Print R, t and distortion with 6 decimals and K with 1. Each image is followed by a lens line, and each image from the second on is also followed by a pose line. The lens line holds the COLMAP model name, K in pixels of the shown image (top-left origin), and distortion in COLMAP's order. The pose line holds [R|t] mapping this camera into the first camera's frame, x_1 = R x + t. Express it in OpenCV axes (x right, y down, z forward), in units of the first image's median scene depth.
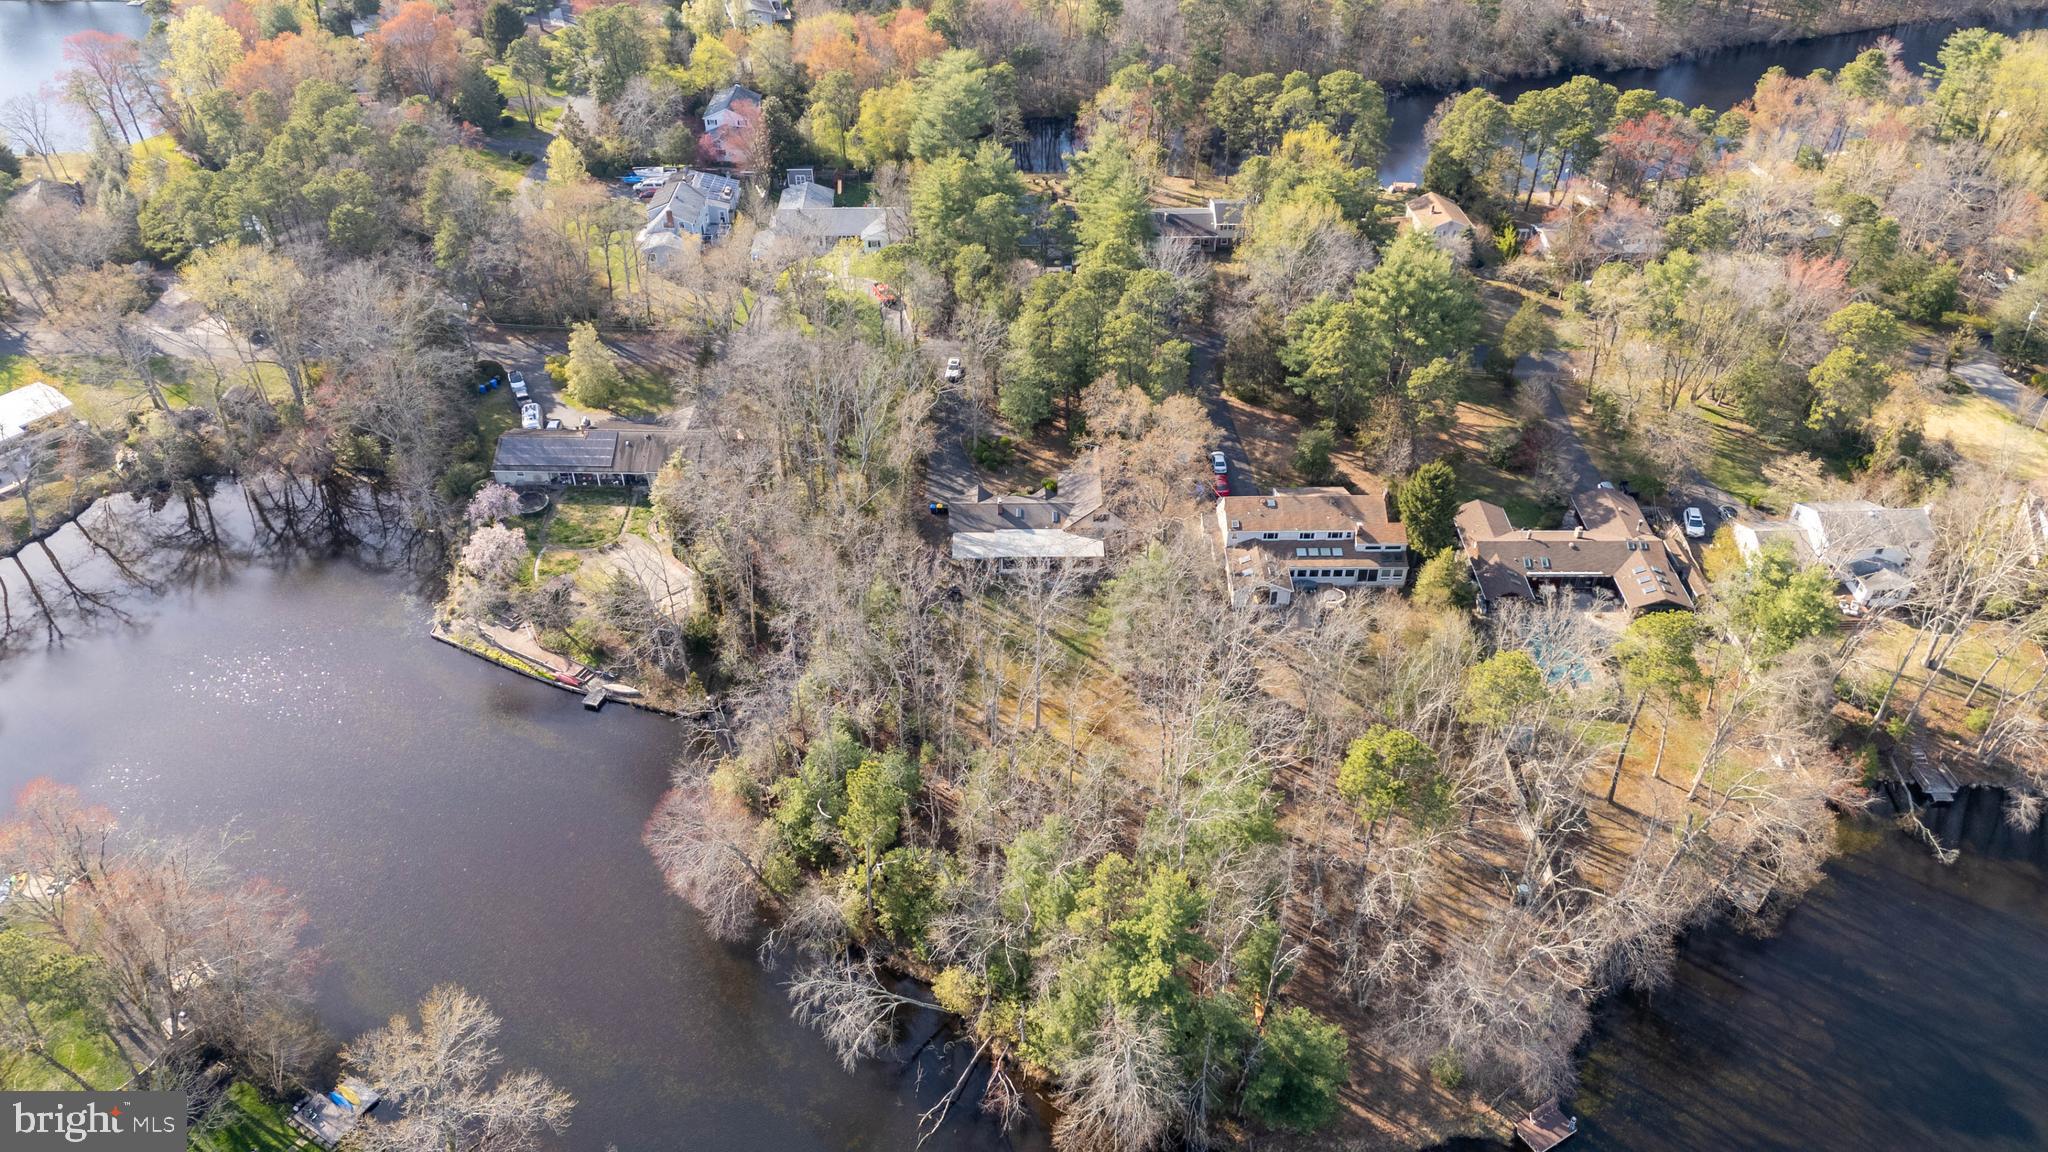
lens RADIAL K [[1434.5, 0, 1024.0], [0, 1434.5, 576.0], [0, 0, 1]] dist [0.045832, -0.092950]
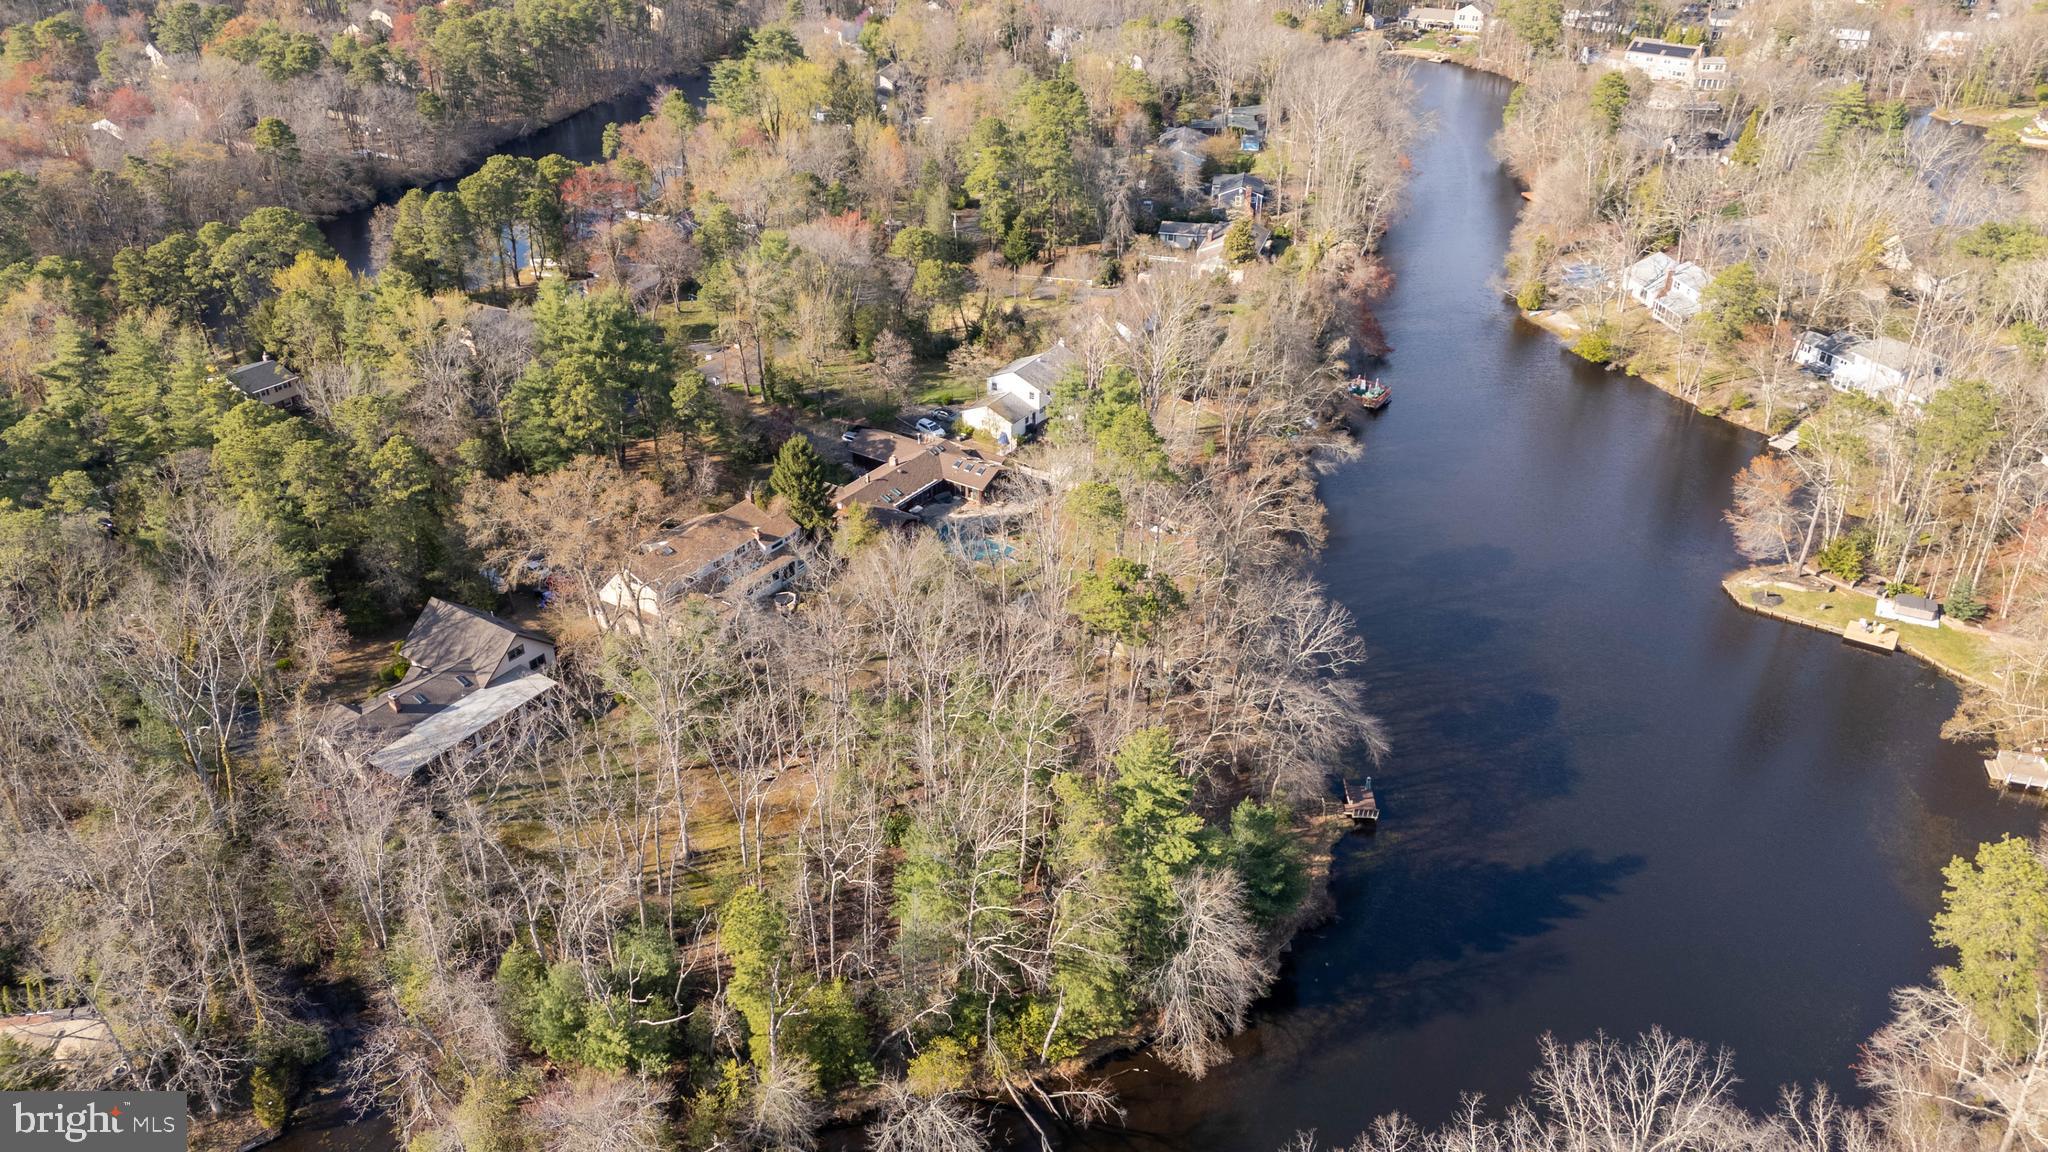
lens RADIAL K [[1434.5, 0, 1024.0], [0, 1434.5, 576.0], [0, 0, 1]] dist [0.045832, -0.092950]
pose [[0.556175, -0.410207, 0.722772, -0.357570], [0.502698, 0.858604, 0.100470, -0.014412], [-0.661789, 0.307457, 0.683744, 0.218621]]
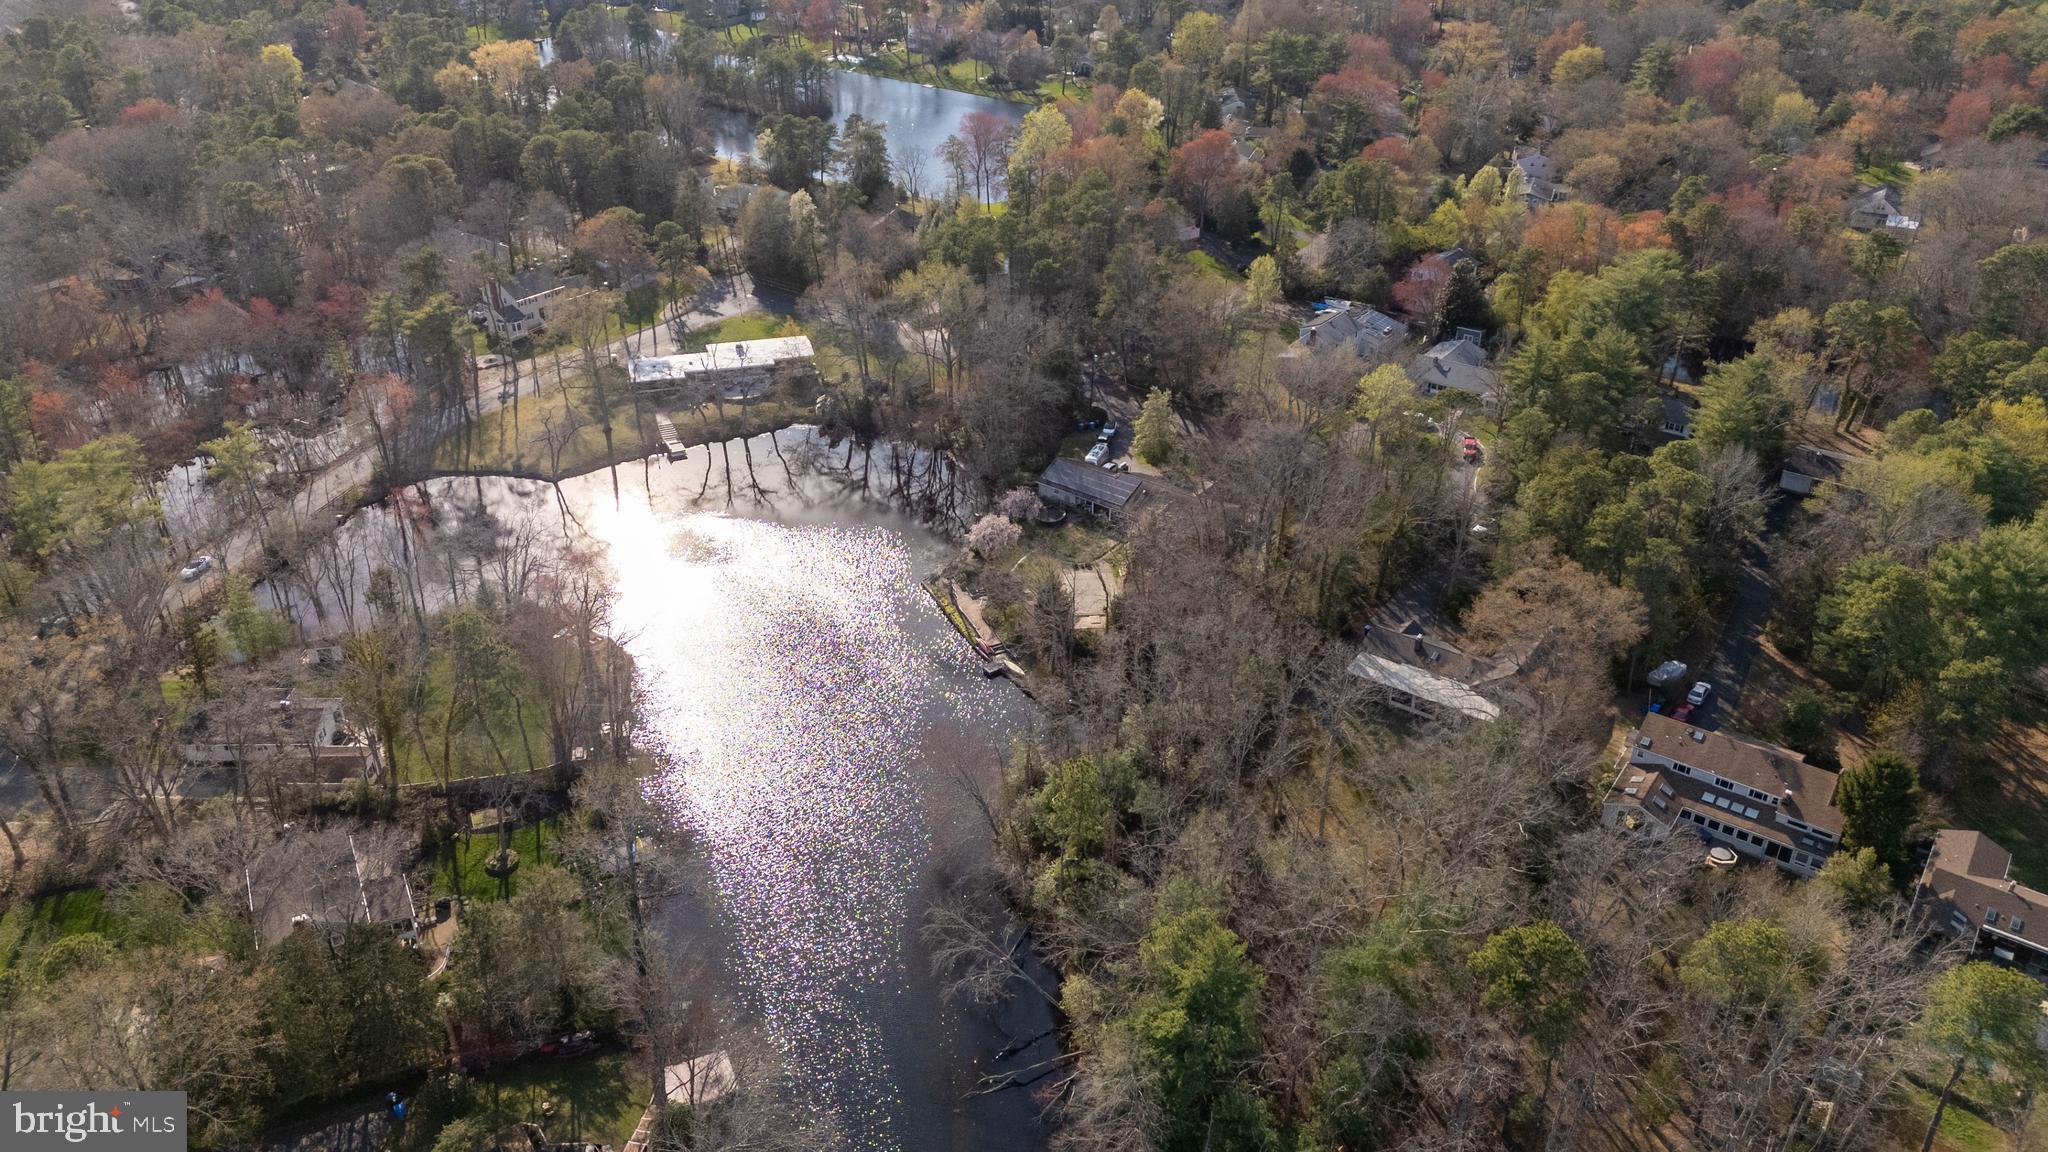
lens RADIAL K [[1434.5, 0, 1024.0], [0, 1434.5, 576.0], [0, 0, 1]] dist [0.045832, -0.092950]
pose [[0.798056, 0.302718, -0.521027, 0.264027], [-0.366779, 0.930061, -0.021428, 0.028449], [0.478100, 0.208203, 0.853271, 0.015192]]
